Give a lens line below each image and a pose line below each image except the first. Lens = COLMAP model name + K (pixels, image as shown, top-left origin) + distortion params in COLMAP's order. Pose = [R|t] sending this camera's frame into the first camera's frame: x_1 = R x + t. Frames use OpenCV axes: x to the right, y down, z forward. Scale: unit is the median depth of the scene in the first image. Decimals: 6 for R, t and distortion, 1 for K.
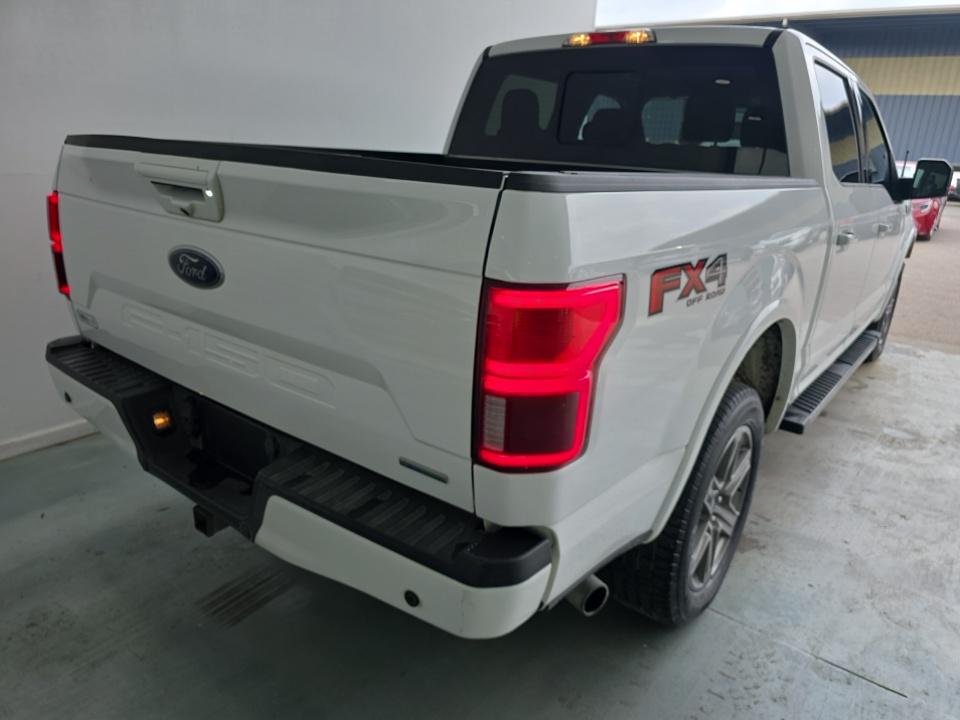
lens RADIAL K [[647.3, 0, 474.8], [0, 647.3, 362.3], [0, 0, 1]] dist [0.039316, -0.035844]
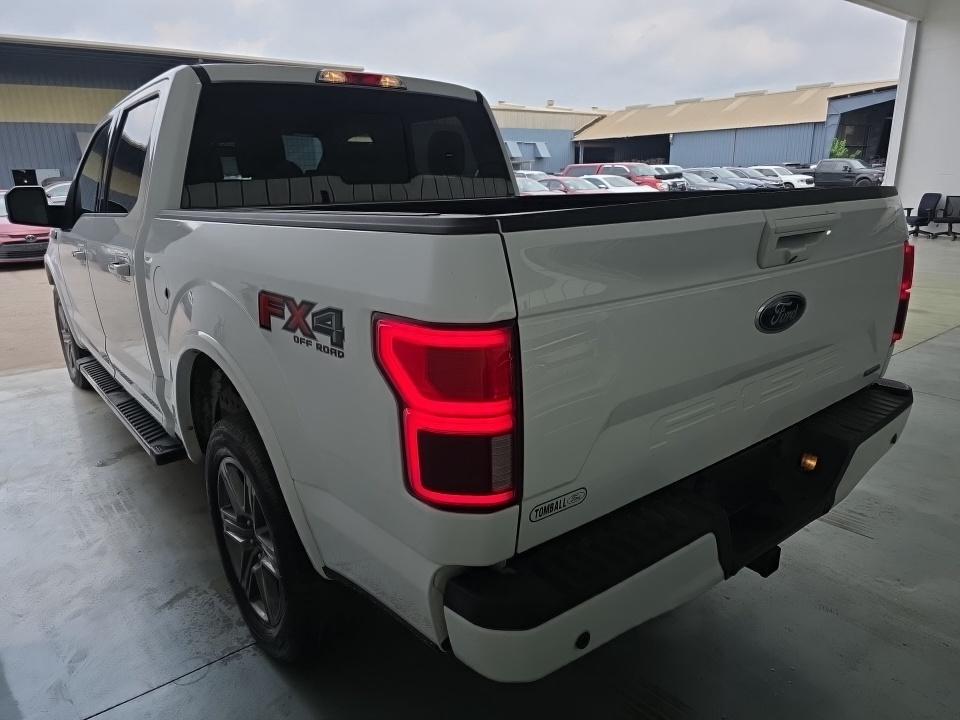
lens RADIAL K [[647.3, 0, 474.4], [0, 647.3, 367.2], [0, 0, 1]] dist [0.039316, -0.035844]
pose [[0.246168, -0.324852, 0.913166, -1.003531], [0.348407, 0.908841, 0.229392, -0.312693], [-0.904441, 0.261684, 0.336908, 0.739510]]
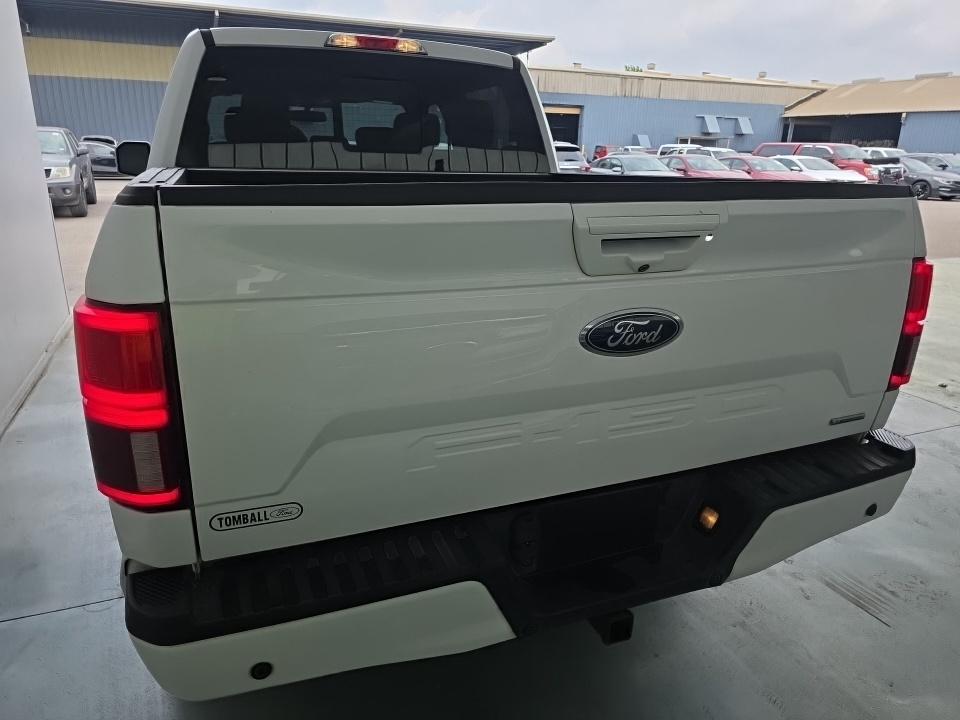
lens RADIAL K [[647.3, 0, 472.3], [0, 647.3, 354.3], [0, 0, 1]] dist [0.039316, -0.035844]
pose [[0.510219, -0.296636, 0.807269, -0.803690], [0.284941, 0.943928, 0.166761, -0.209560], [-0.811471, 0.144940, 0.566134, 0.465013]]
